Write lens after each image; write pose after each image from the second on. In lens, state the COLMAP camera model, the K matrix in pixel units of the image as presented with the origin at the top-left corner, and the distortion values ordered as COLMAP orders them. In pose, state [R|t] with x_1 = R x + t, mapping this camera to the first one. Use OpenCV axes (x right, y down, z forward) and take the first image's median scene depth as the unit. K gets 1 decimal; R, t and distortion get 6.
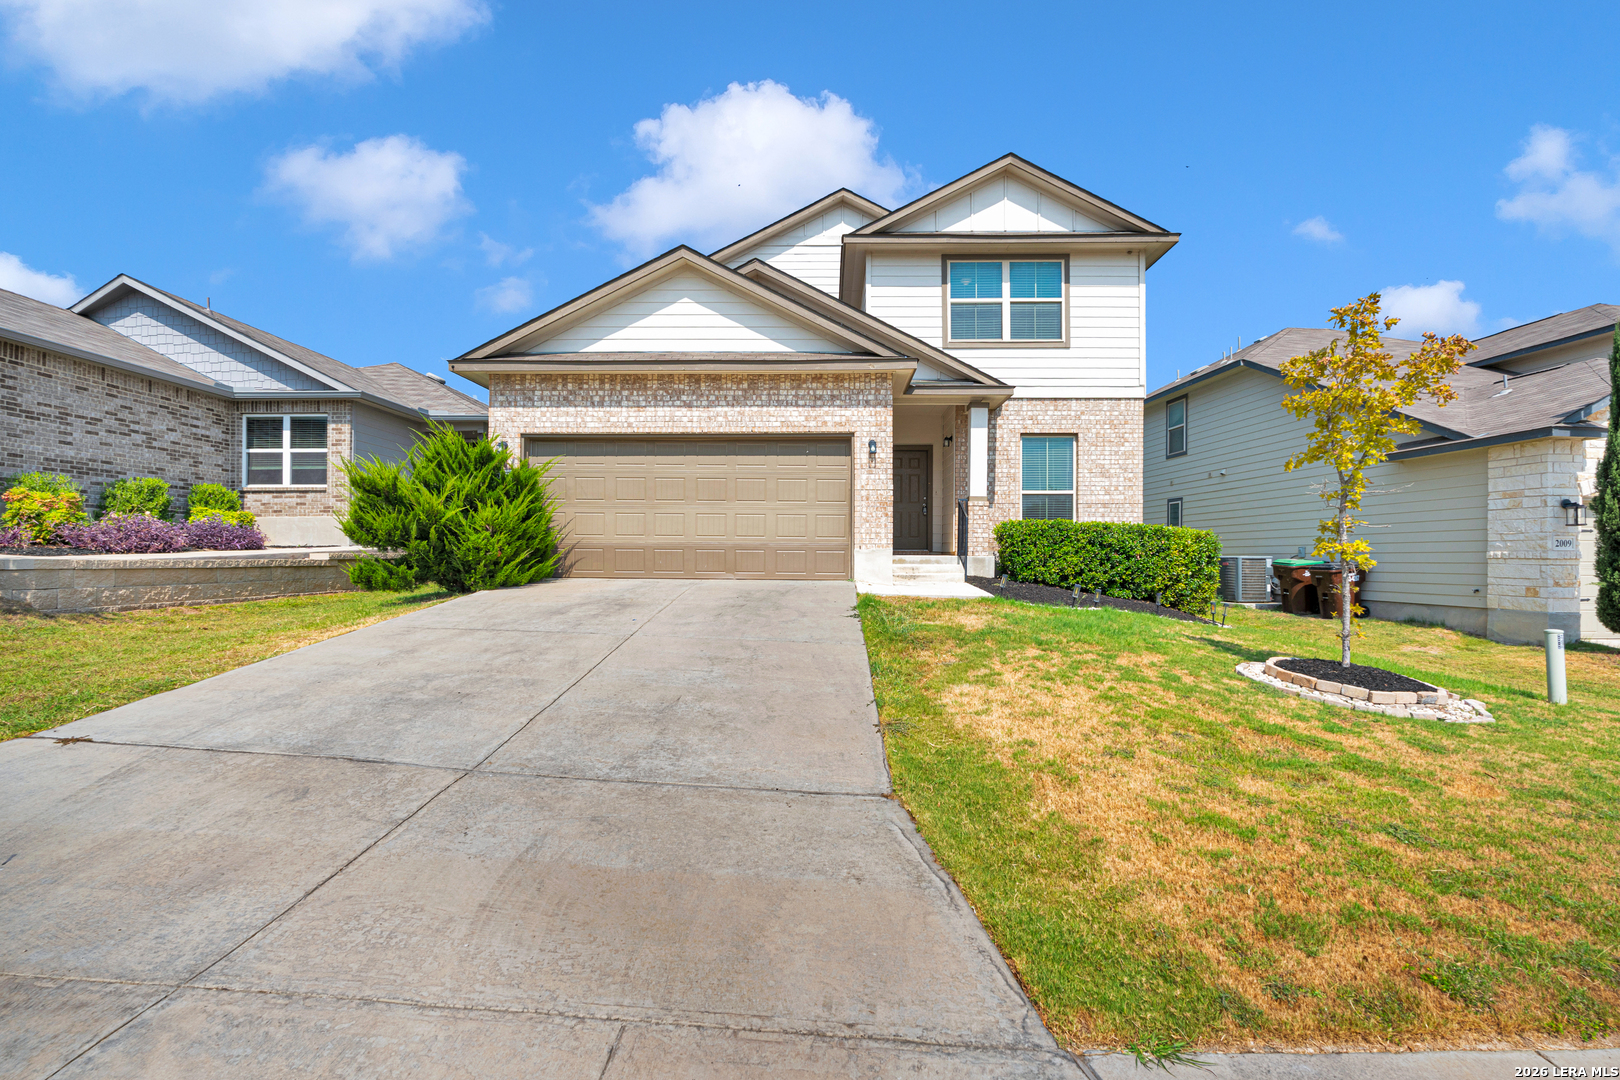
lens RADIAL K [[719.2, 0, 818.3], [0, 719.2, 550.5], [0, 0, 1]] dist [-0.010759, 0.000398]
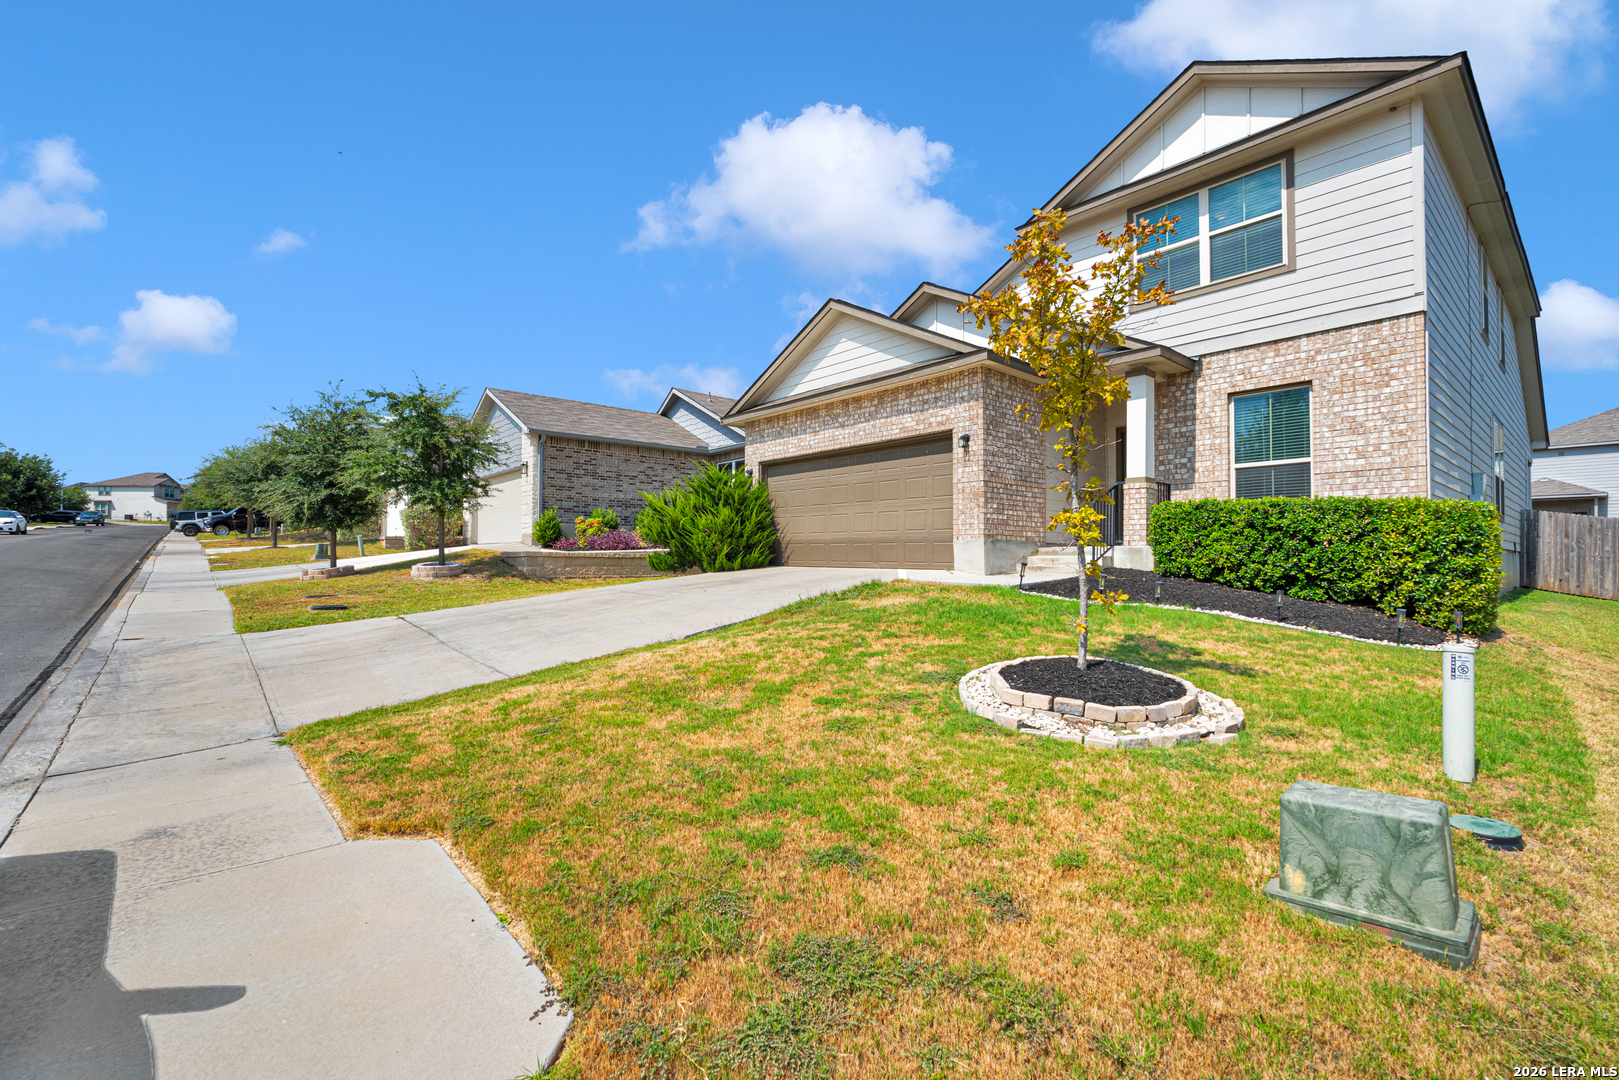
lens RADIAL K [[718.6, 0, 813.2], [0, 718.6, 537.1], [0, 0, 1]] dist [-0.008981, -0.000593]
pose [[0.669199, -0.023527, -0.742710, 0.685340], [0.005142, 0.999621, -0.027032, 0.020863], [0.743065, 0.014271, 0.669067, 0.145763]]
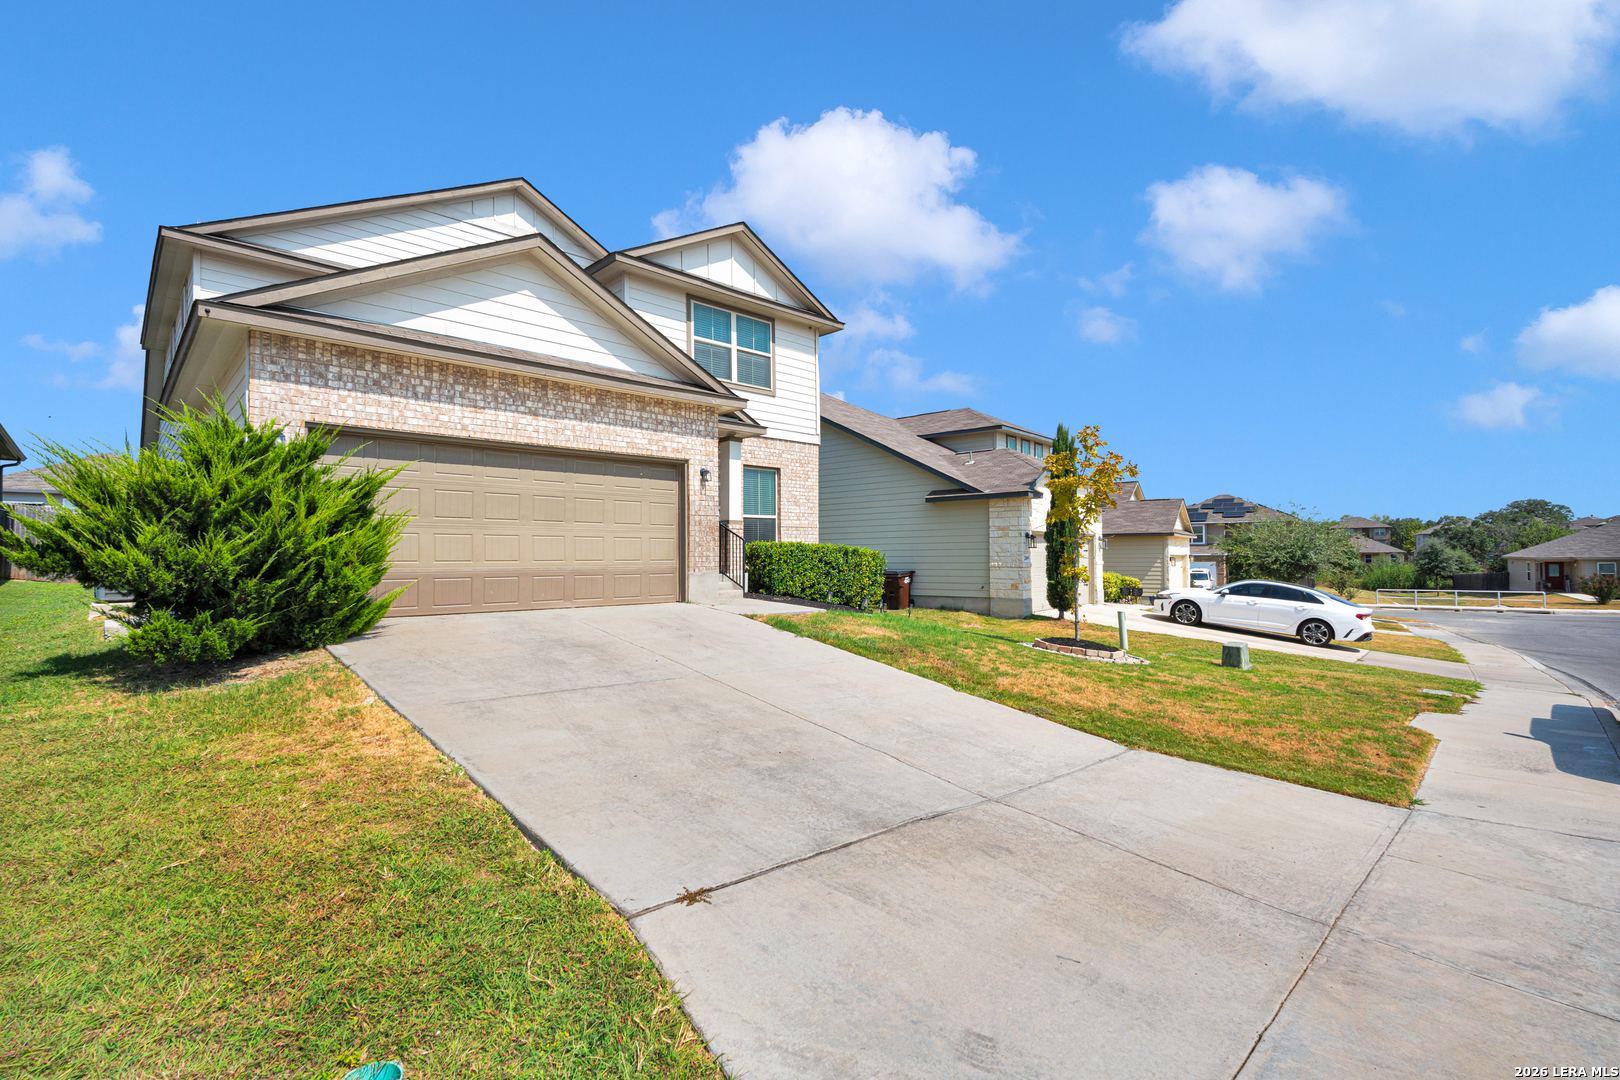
lens RADIAL K [[719.1, 0, 801.1], [0, 719.1, 531.8], [0, 0, 1]] dist [-0.004576, -0.000112]
pose [[0.710742, 0.013919, 0.703315, -0.561081], [0.004064, 0.999706, -0.023892, -0.034091], [-0.703441, 0.019839, 0.710477, 0.146494]]
